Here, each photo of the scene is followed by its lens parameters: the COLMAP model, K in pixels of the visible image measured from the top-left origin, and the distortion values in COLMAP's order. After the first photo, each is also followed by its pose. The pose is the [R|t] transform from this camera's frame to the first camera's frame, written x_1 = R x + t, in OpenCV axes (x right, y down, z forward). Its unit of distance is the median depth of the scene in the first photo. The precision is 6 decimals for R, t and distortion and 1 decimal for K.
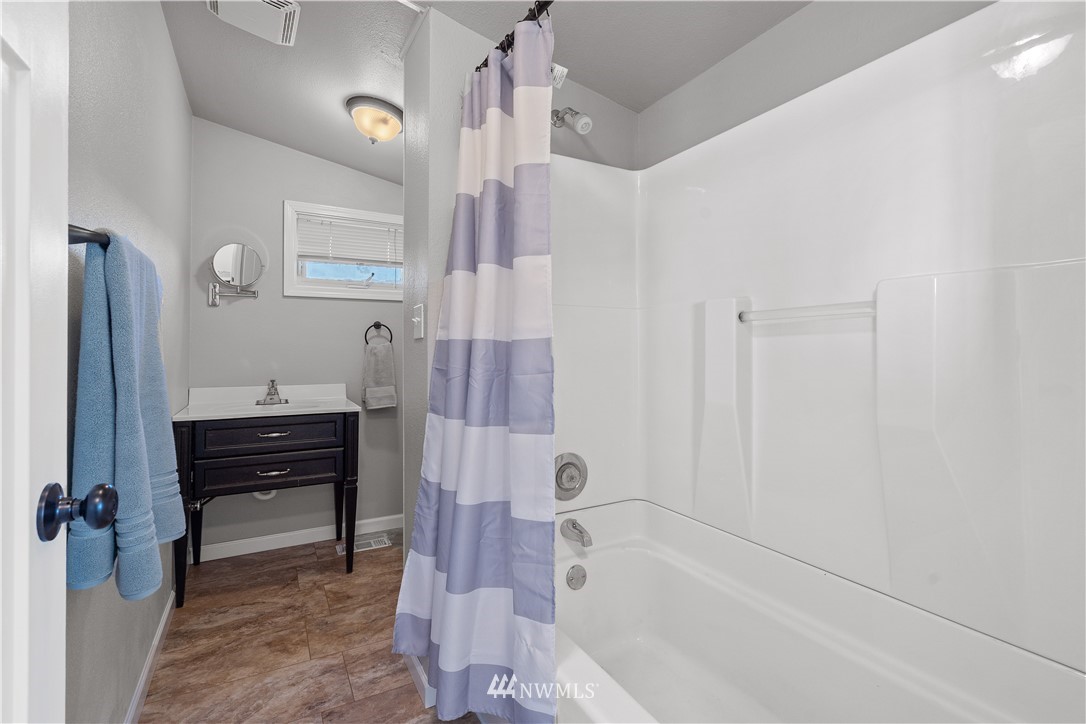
lens RADIAL K [[514.2, 0, 541.8], [0, 514.2, 347.7], [0, 0, 1]] dist [0.028550, 0.000043]
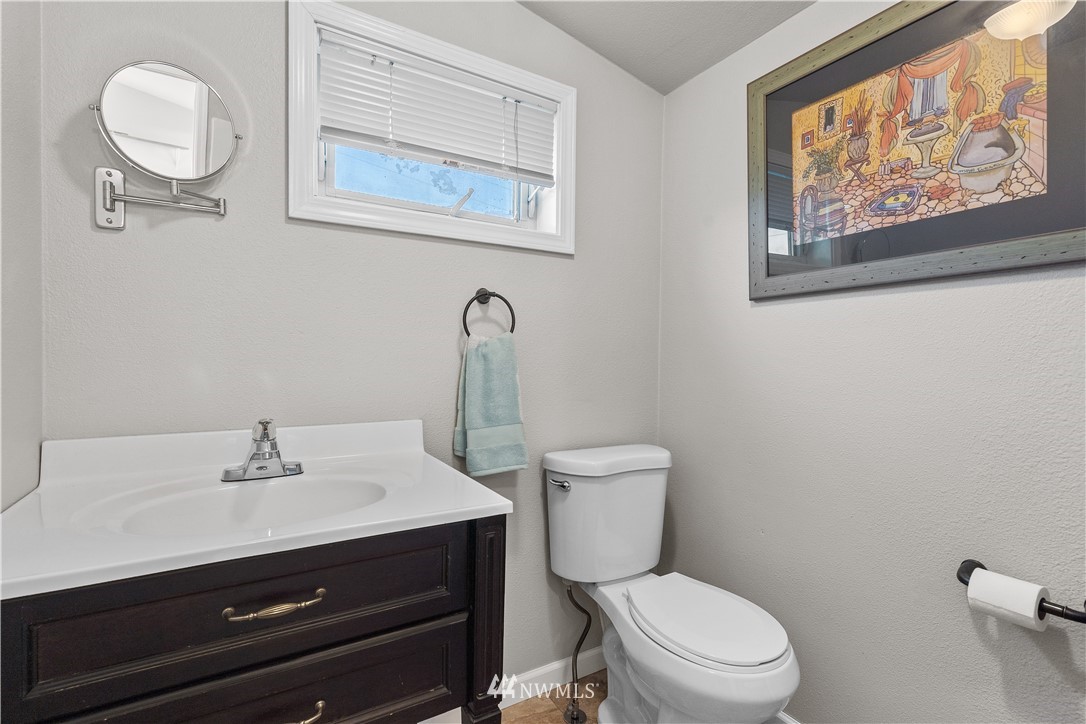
lens RADIAL K [[490.1, 0, 538.7], [0, 490.1, 364.5], [0, 0, 1]] dist [-0.000179, 0.000234]
pose [[0.998733, 0.006882, 0.049849, -0.318919], [-0.008117, 0.999664, 0.024618, 0.008946], [-0.049663, -0.024992, 0.998453, 0.597777]]
